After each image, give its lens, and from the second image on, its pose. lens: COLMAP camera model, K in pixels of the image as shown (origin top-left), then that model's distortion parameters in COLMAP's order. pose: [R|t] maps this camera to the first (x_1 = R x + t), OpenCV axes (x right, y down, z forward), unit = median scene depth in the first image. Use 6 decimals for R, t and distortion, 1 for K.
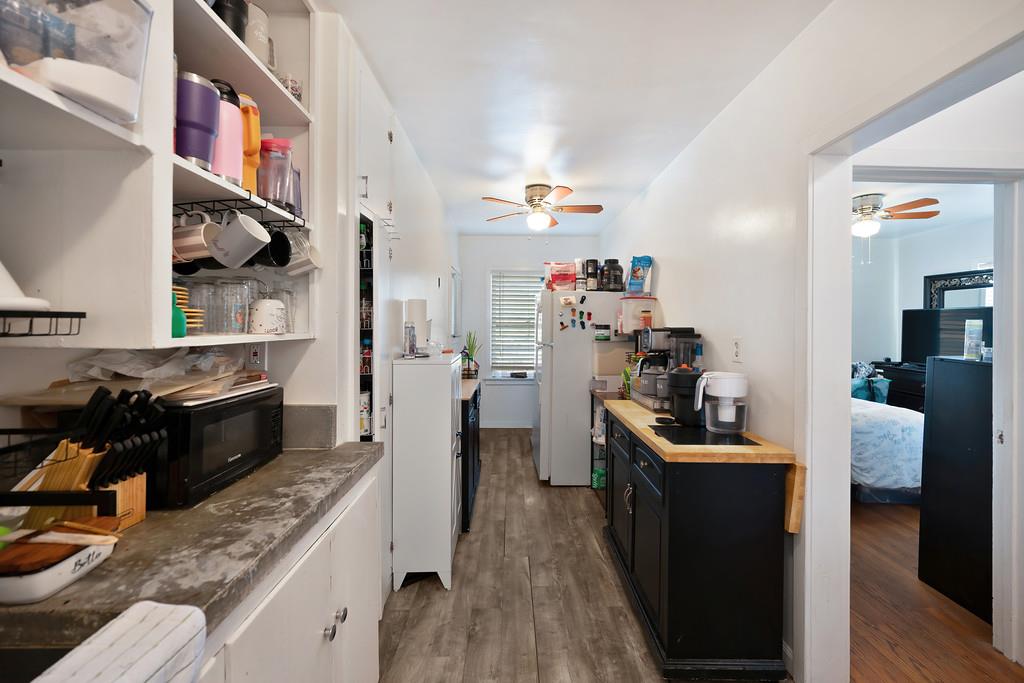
lens RADIAL K [[418.3, 0, 518.7], [0, 418.3, 329.1], [0, 0, 1]] dist [-0.000549, -0.000053]
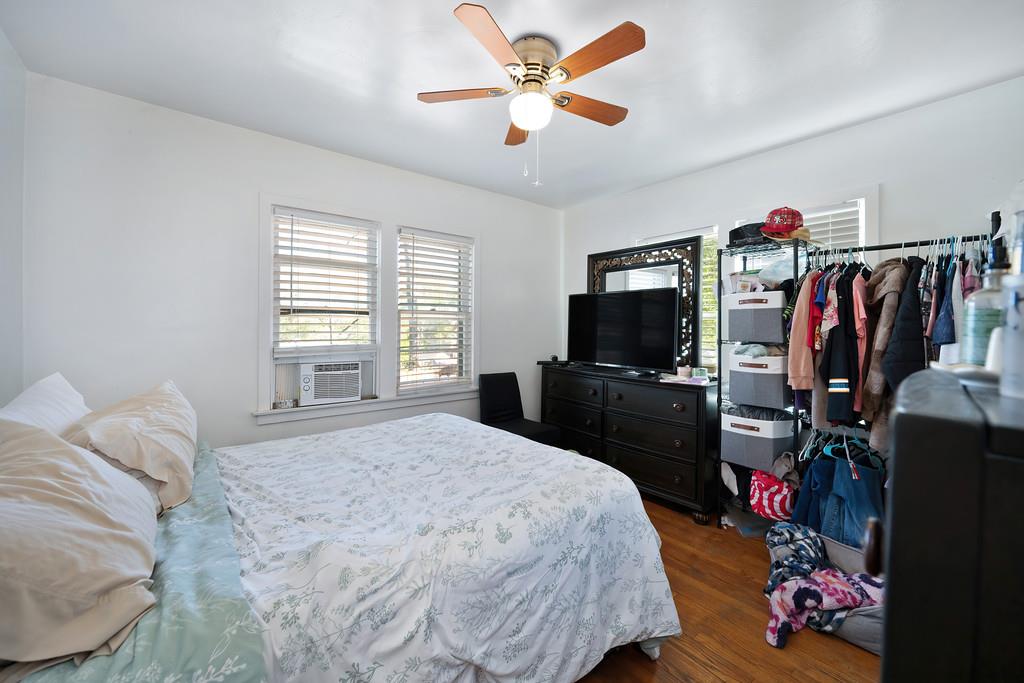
lens RADIAL K [[418.3, 0, 518.7], [0, 418.3, 329.1], [0, 0, 1]] dist [-0.000549, -0.000053]
pose [[0.793457, -0.002270, 0.608622, 0.373640], [0.000824, 0.999996, 0.002655, 0.017502], [-0.608626, -0.001605, 0.793456, 0.444009]]
